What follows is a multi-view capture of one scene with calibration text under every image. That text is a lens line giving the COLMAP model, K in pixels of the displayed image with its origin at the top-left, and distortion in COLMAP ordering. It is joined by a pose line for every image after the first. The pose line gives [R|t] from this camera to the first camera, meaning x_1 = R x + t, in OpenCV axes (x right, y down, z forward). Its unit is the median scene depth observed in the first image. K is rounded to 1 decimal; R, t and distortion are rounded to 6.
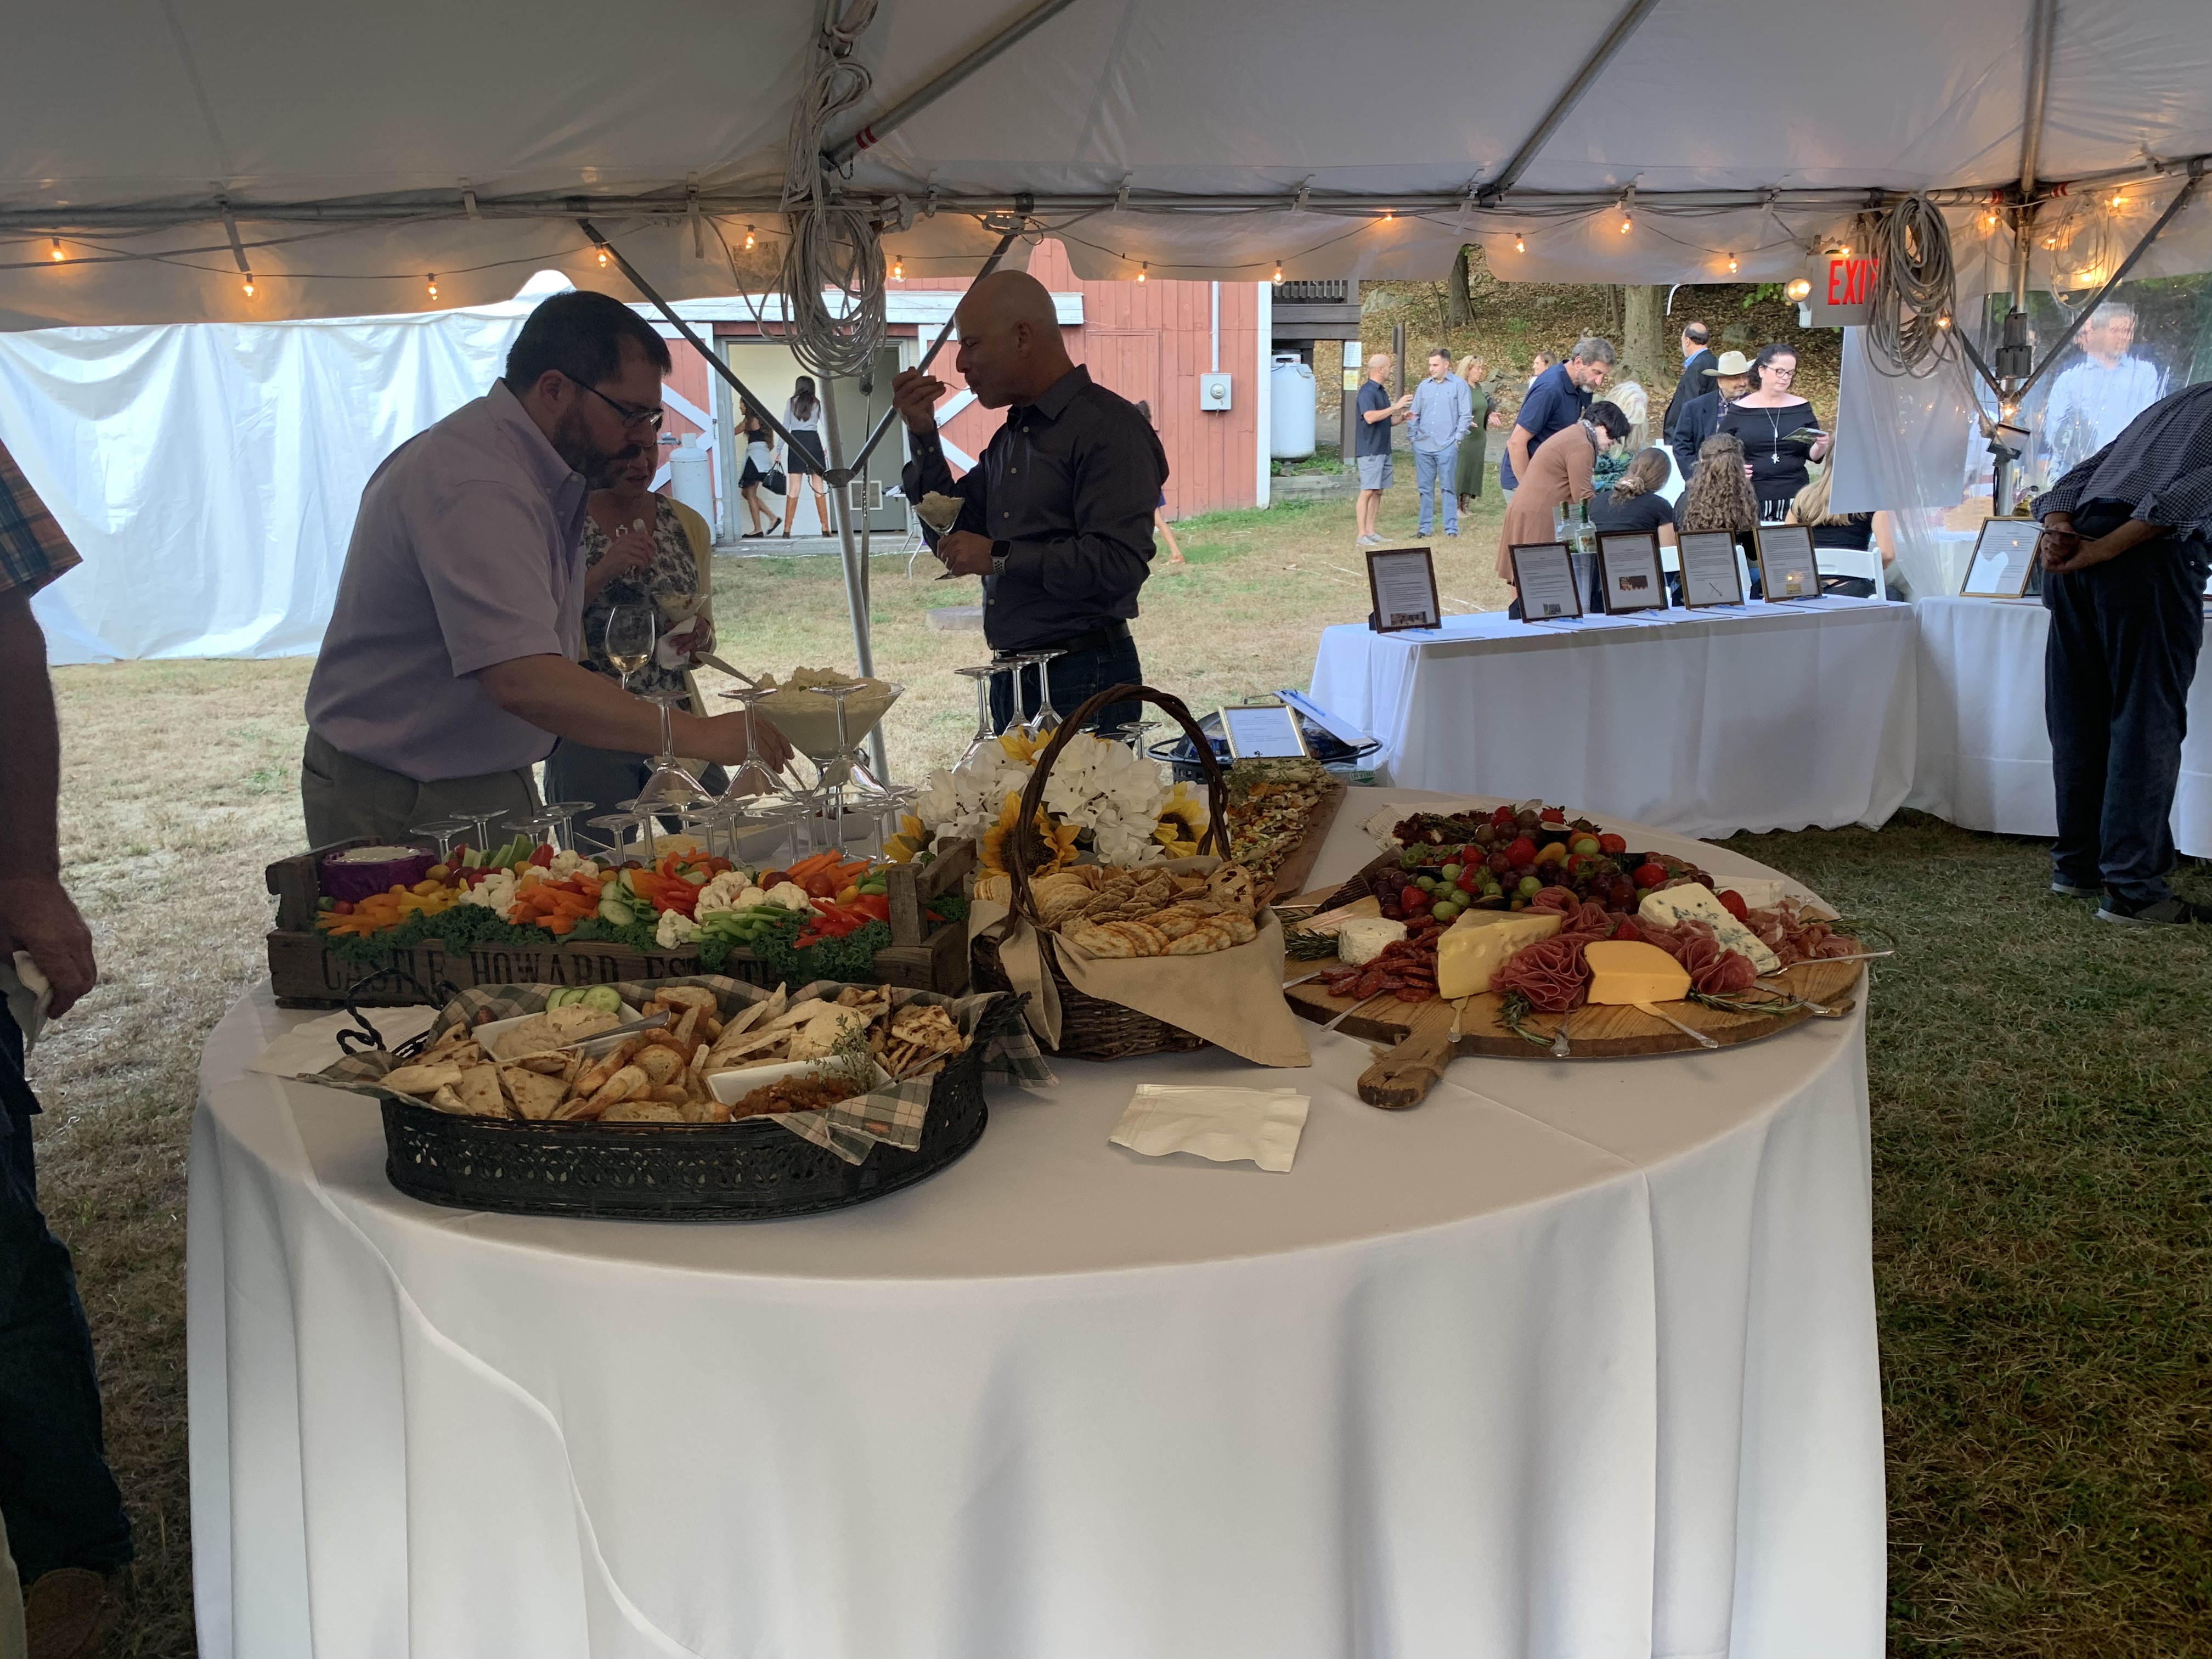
lens RADIAL K [[1665.8, 0, 1122.4], [0, 1665.8, 844.3], [0, 0, 1]] dist [0.031197, -0.036444]
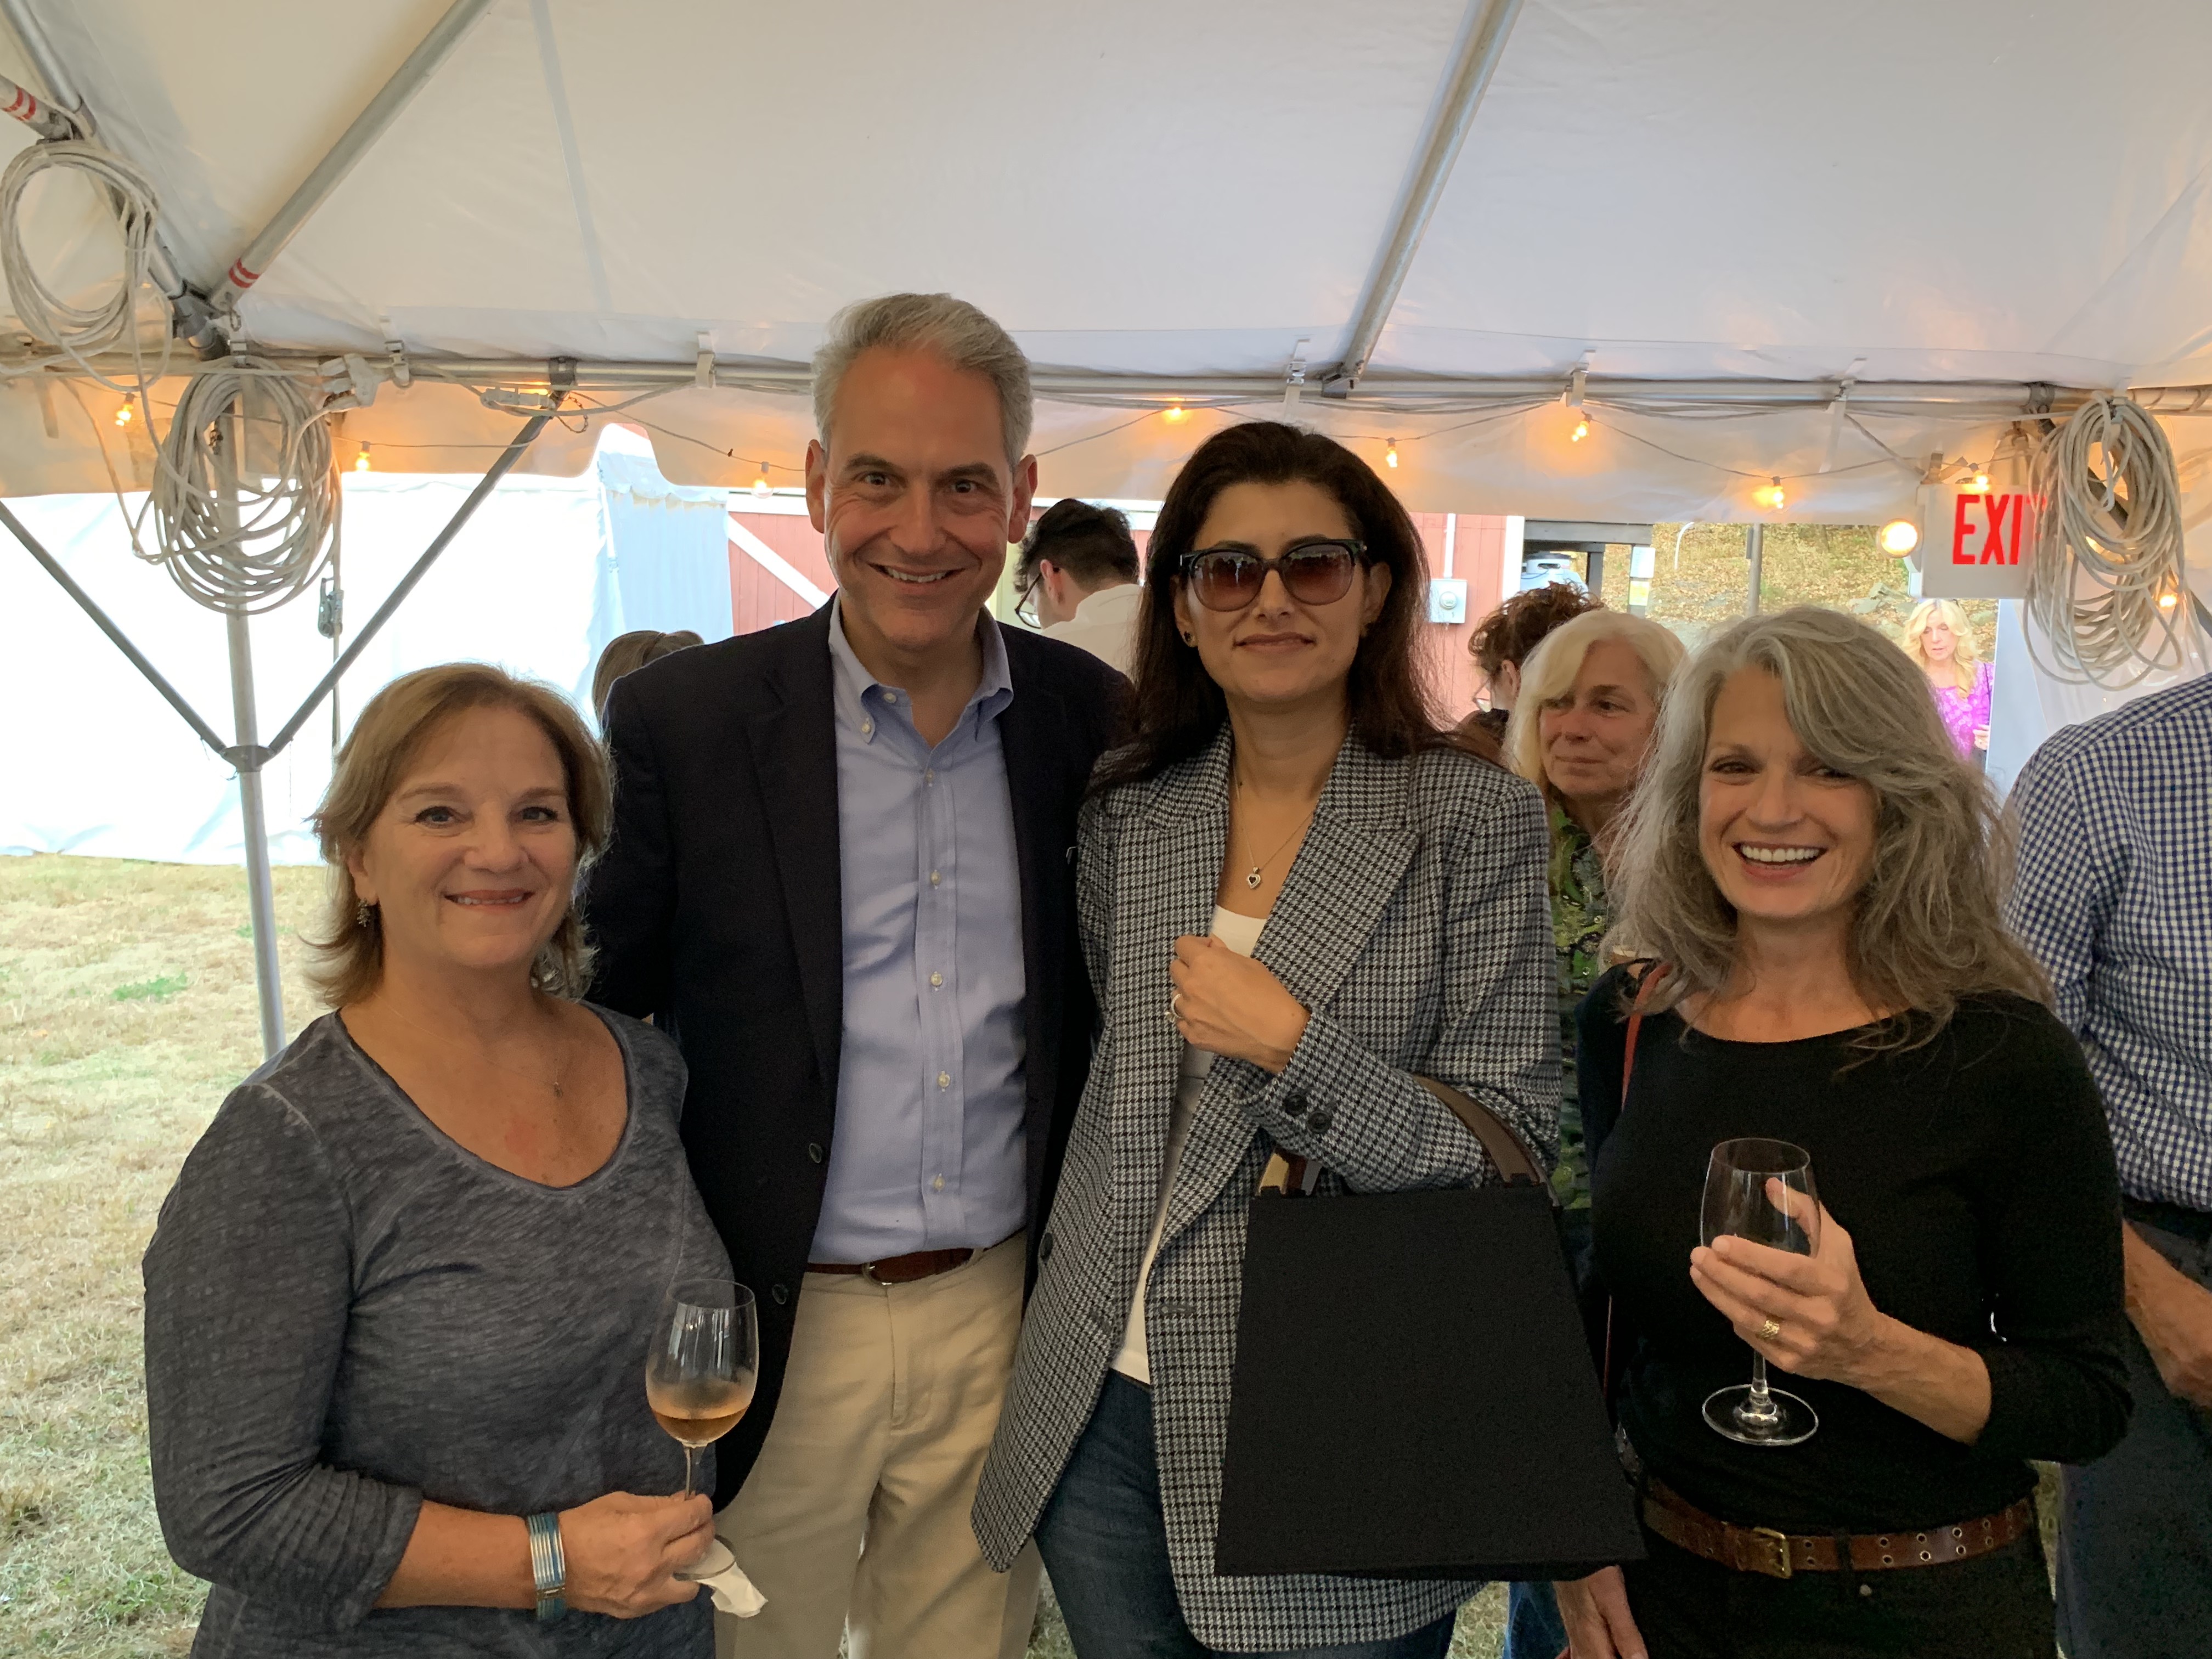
lens RADIAL K [[1889.4, 0, 1098.7], [0, 1889.4, 829.9], [0, 0, 1]] dist [0.034805, -0.049200]
pose [[0.975788, 0.073249, -0.206087, 0.267952], [-0.098964, 0.988145, -0.117365, -0.115044], [0.195047, 0.134919, 0.971470, 0.282349]]
